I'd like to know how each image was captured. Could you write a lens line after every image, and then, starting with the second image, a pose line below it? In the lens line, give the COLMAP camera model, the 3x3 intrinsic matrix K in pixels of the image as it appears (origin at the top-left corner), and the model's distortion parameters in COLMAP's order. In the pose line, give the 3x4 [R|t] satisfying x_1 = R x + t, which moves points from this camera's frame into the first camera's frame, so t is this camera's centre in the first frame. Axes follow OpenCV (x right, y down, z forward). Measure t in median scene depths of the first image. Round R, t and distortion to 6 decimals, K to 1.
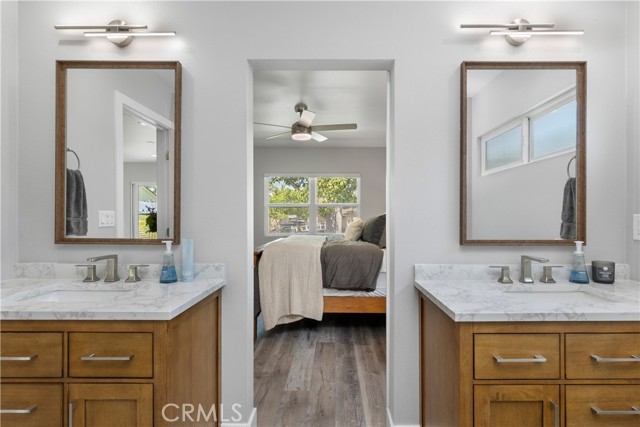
lens RADIAL K [[303.7, 0, 321.1], [0, 303.7, 218.2], [0, 0, 1]] dist [0.001517, -0.000590]
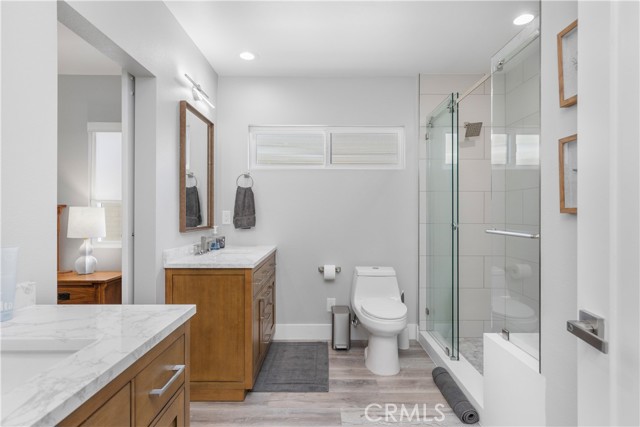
lens RADIAL K [[355.9, 0, 319.5], [0, 355.9, 212.9], [0, 0, 1]] dist [0.000312, 0.001639]
pose [[-0.018791, 0.003363, 0.999818, -1.253780], [-0.012101, 0.999920, -0.003591, -0.002175], [-0.999750, -0.012166, -0.018749, 0.452133]]
